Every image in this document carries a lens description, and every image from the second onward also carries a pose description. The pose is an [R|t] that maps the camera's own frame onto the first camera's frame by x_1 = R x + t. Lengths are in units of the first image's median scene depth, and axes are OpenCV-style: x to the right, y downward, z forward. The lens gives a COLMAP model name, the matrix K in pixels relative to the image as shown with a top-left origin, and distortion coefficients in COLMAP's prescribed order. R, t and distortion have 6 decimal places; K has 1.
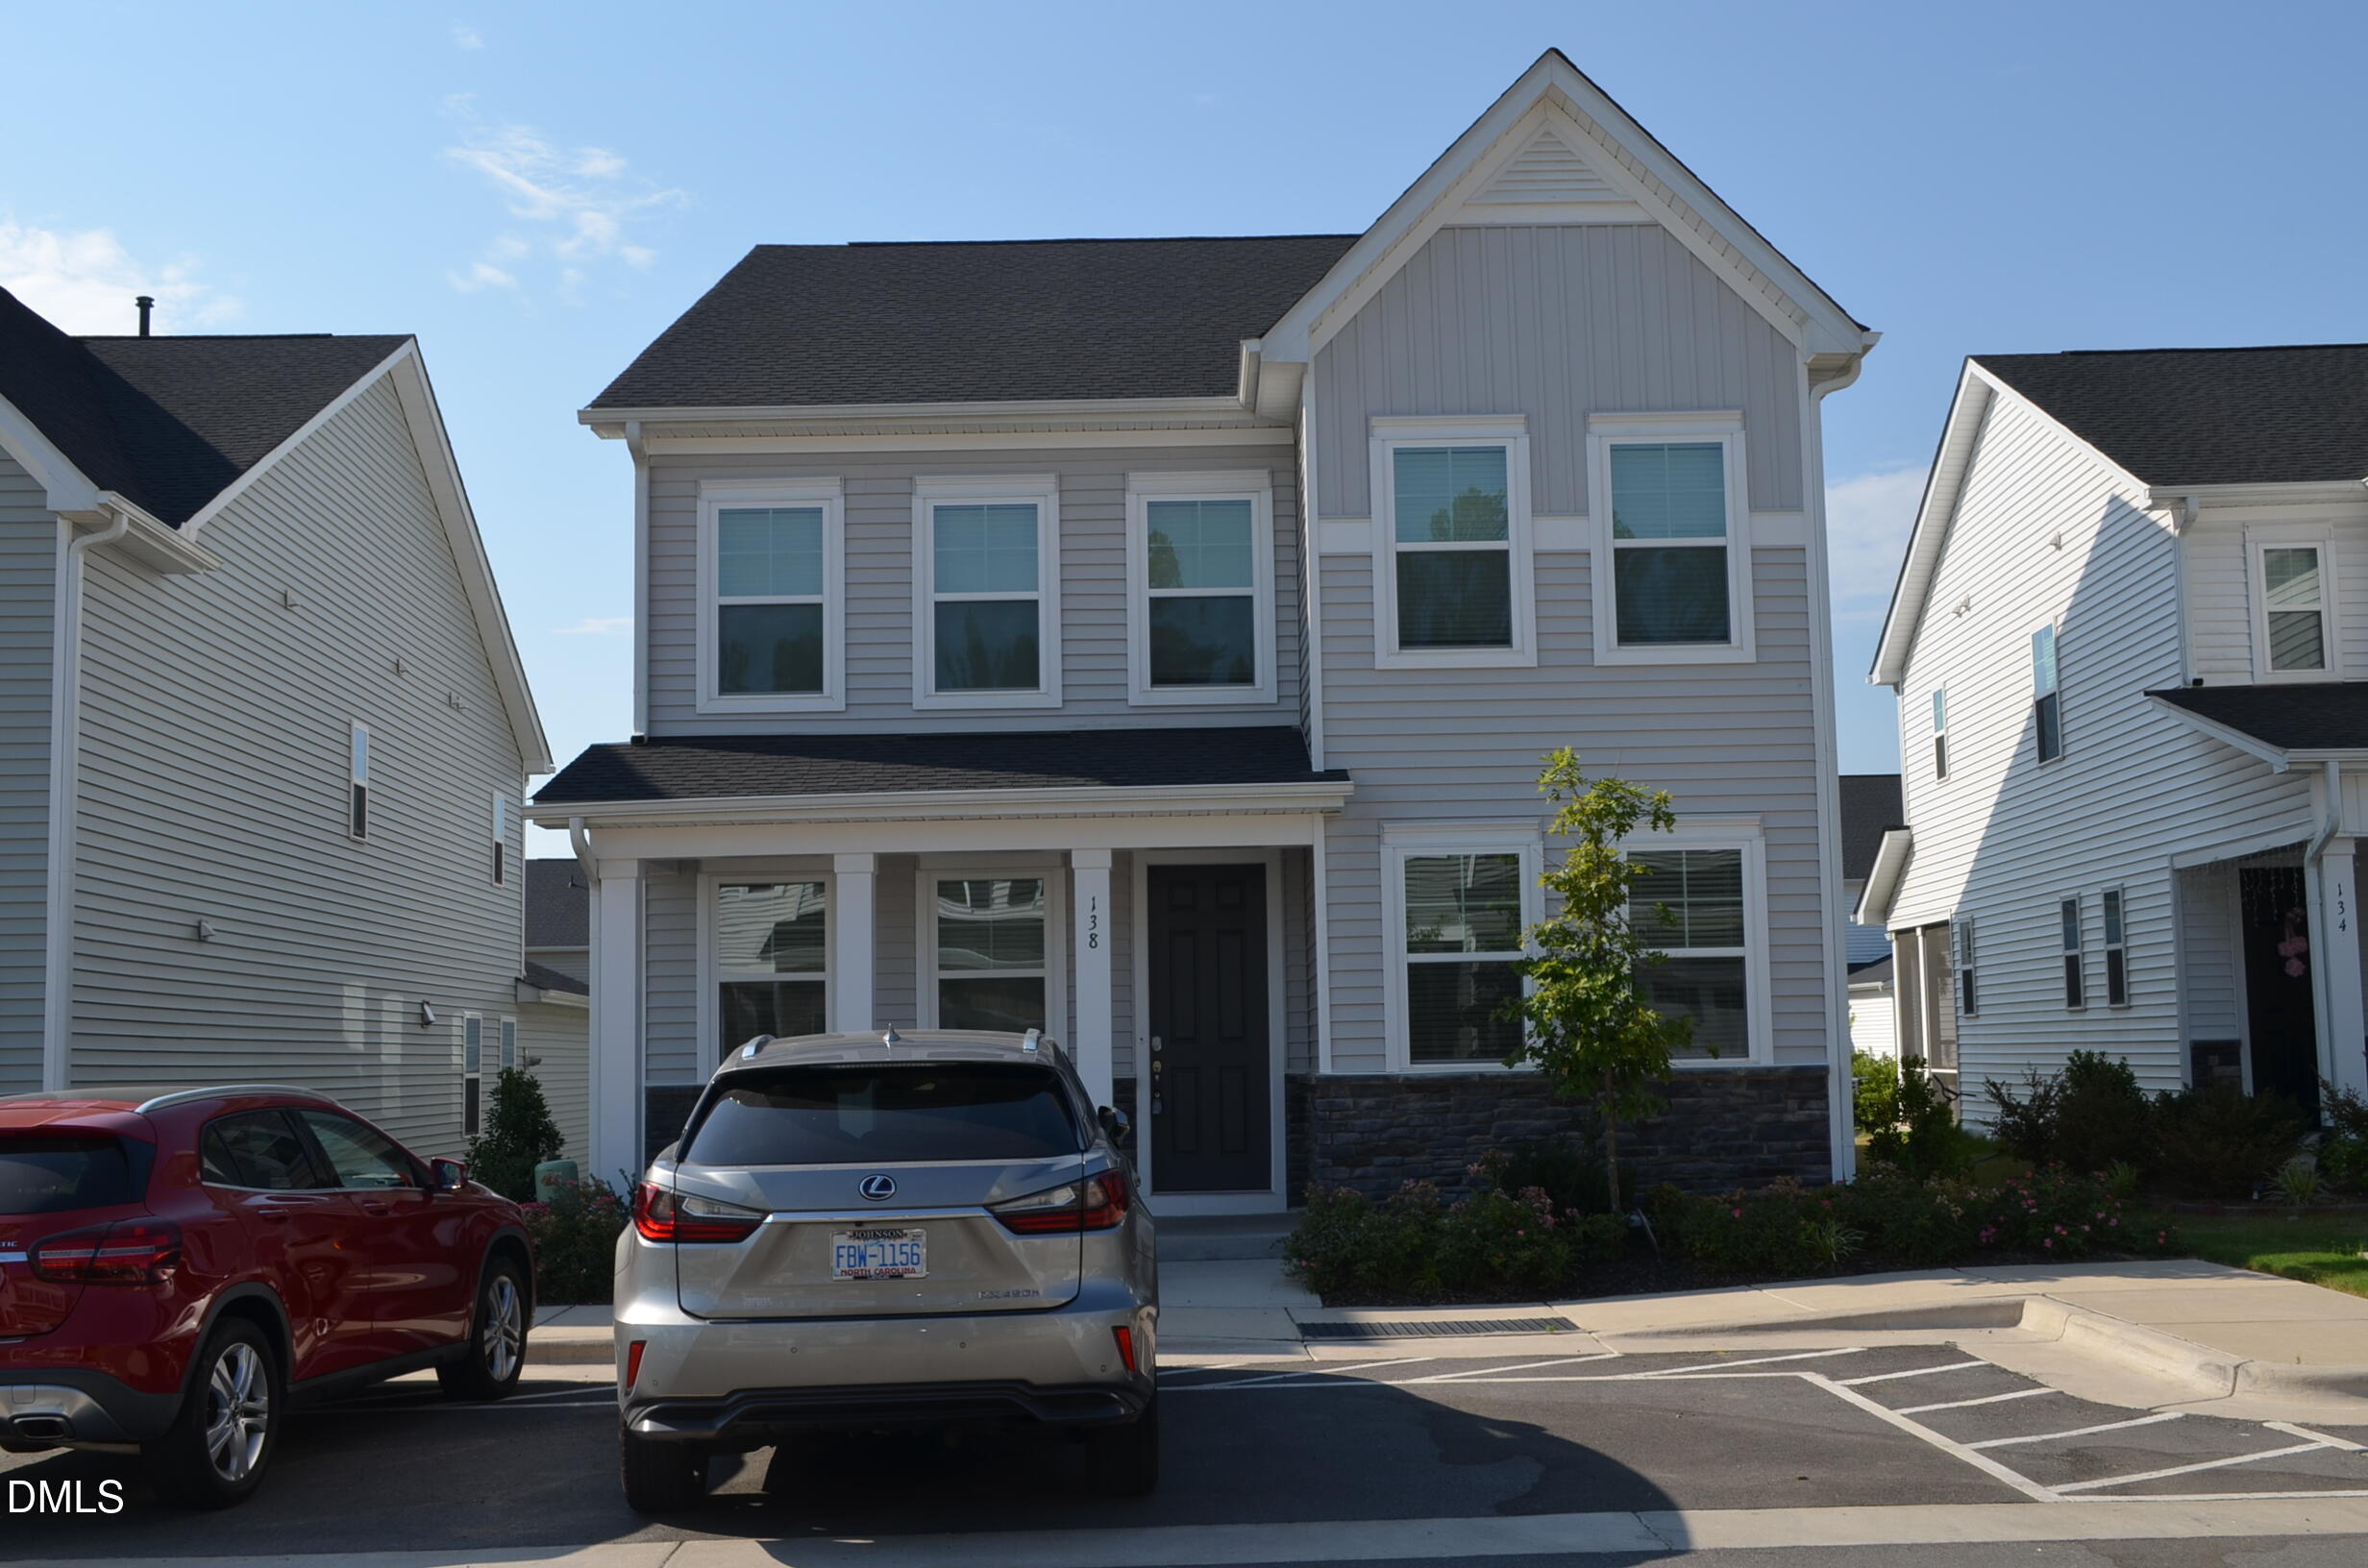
lens RADIAL K [[2529.5, 0, 1184.0], [0, 2529.5, 784.0], [0, 0, 1]] dist [-0.012327, -0.035852]
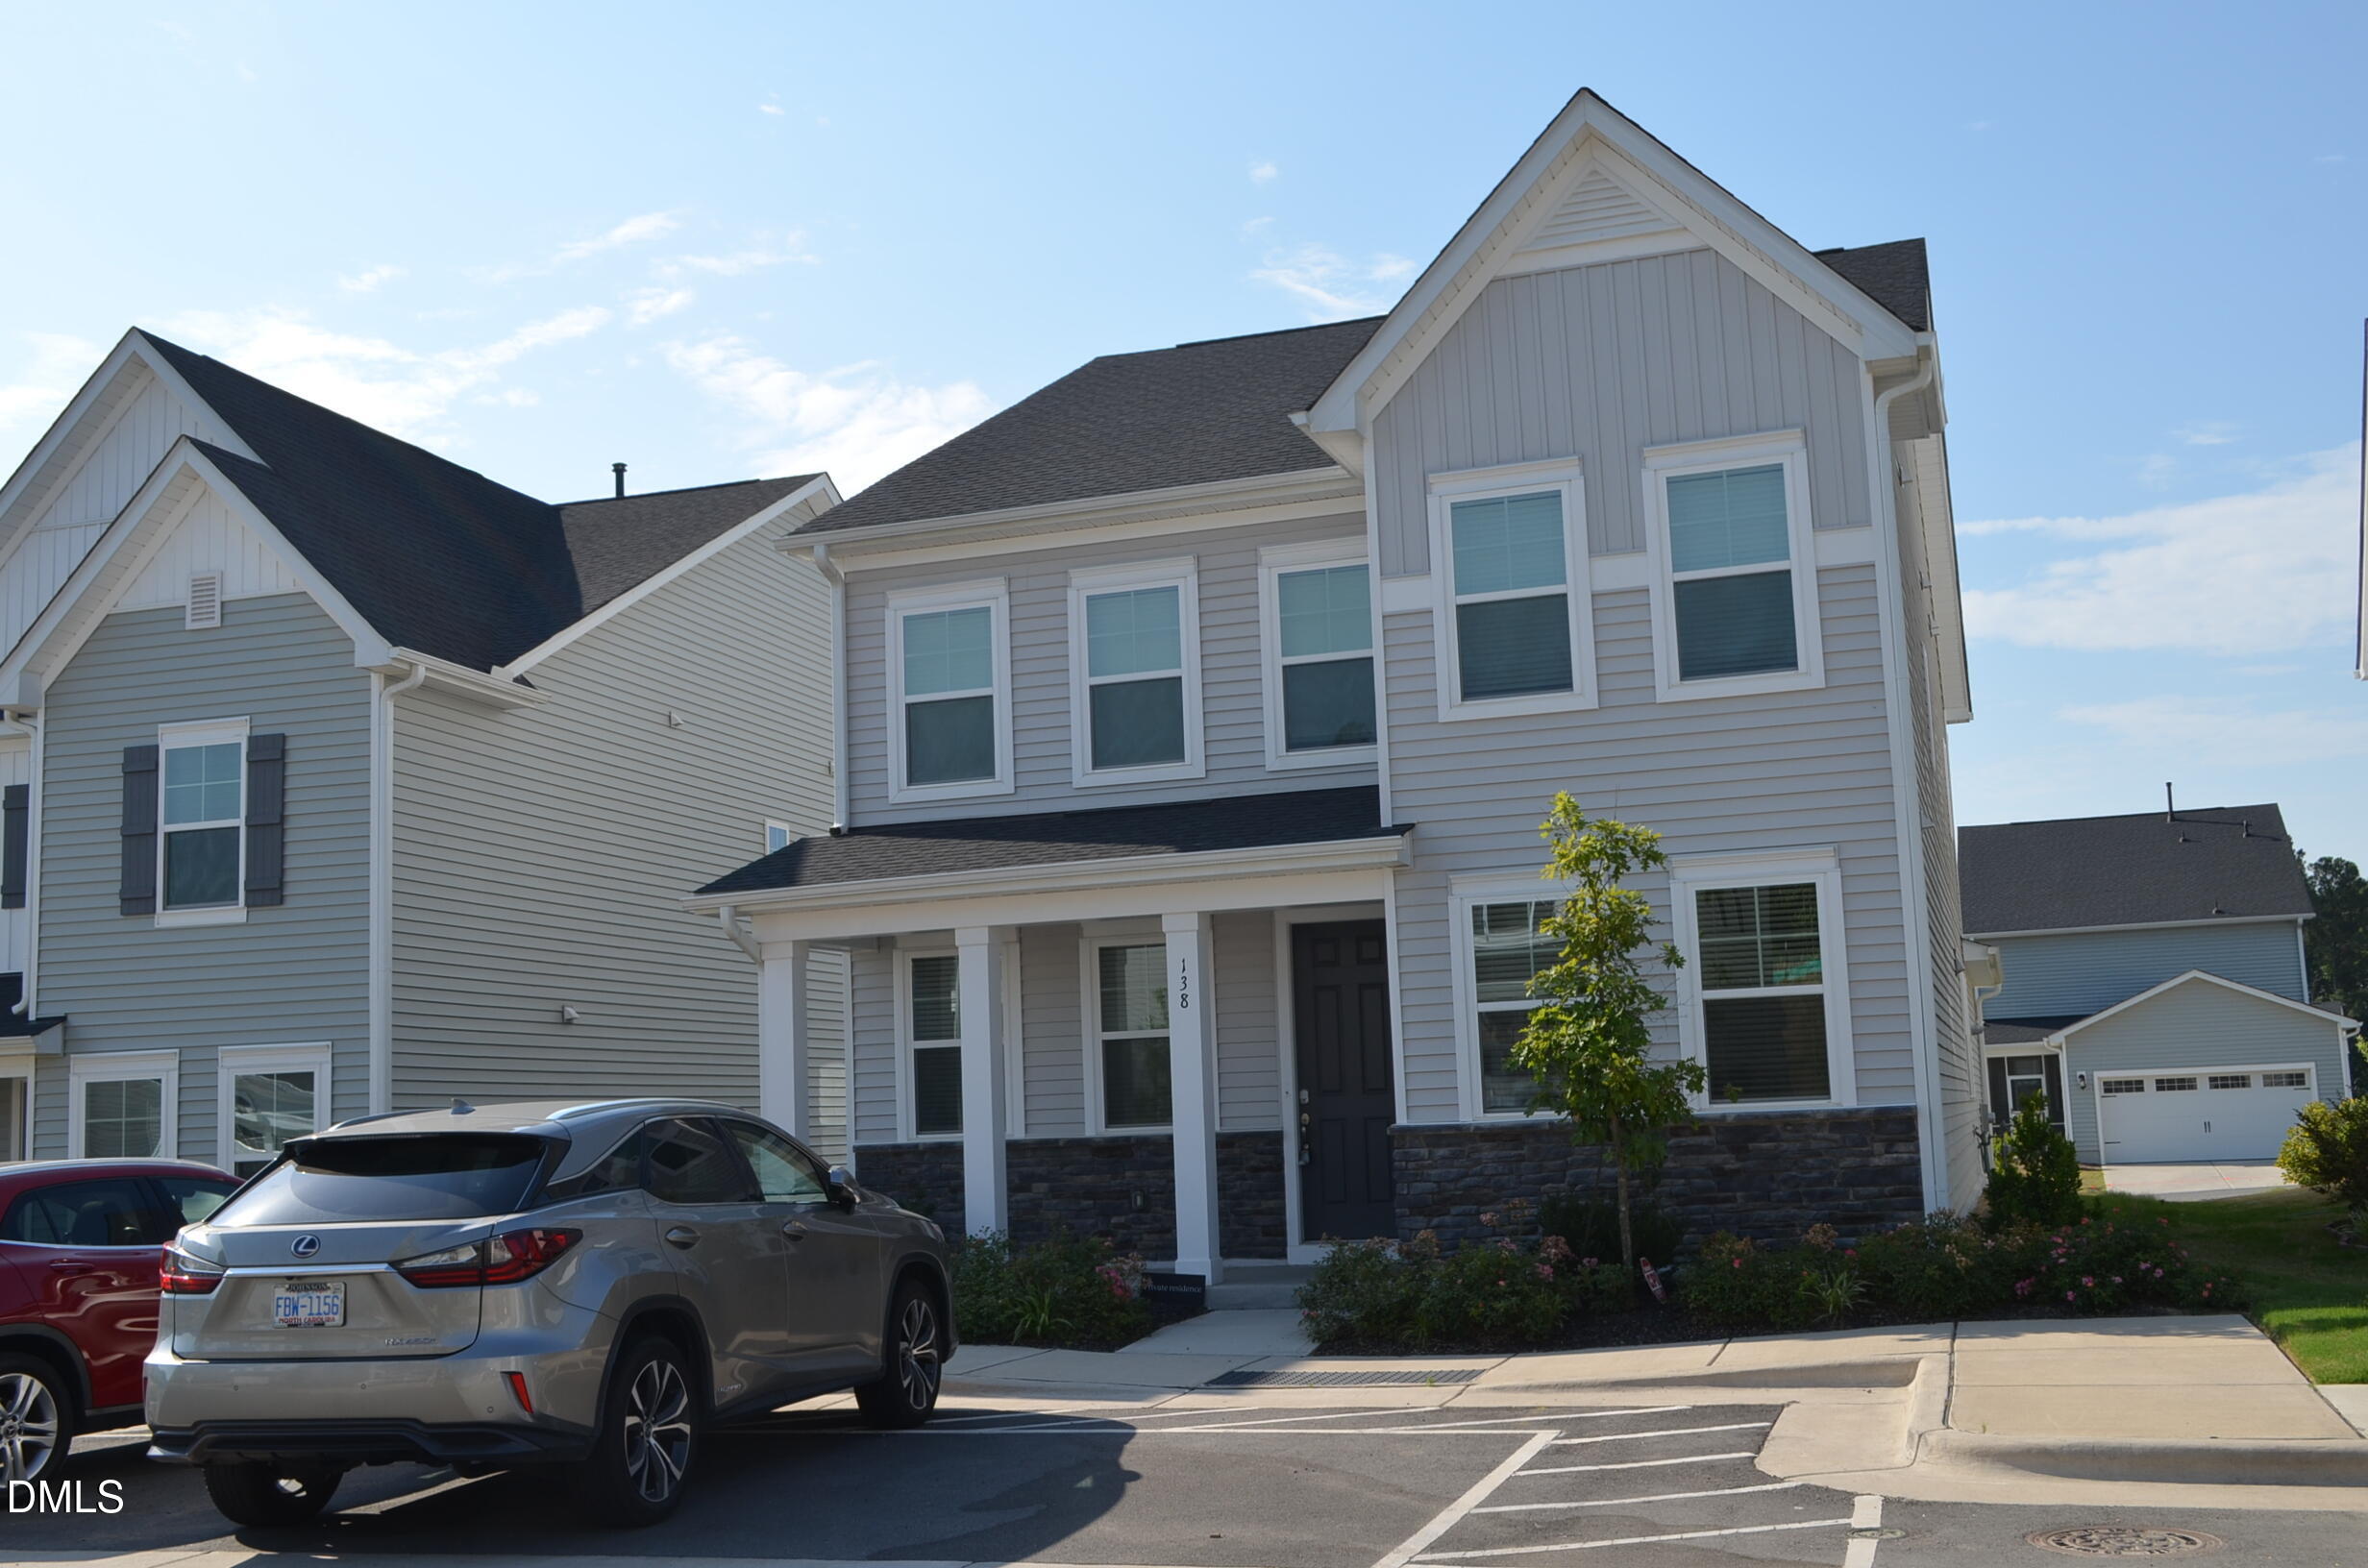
lens RADIAL K [[2450.3, 0, 1184.0], [0, 2450.3, 784.0], [0, 0, 1]] dist [-0.020144, -0.010374]
pose [[0.943969, -0.062754, -0.324013, 0.294052], [0.055807, 0.997970, -0.030698, 0.003525], [0.325281, 0.010896, 0.945554, 0.040255]]
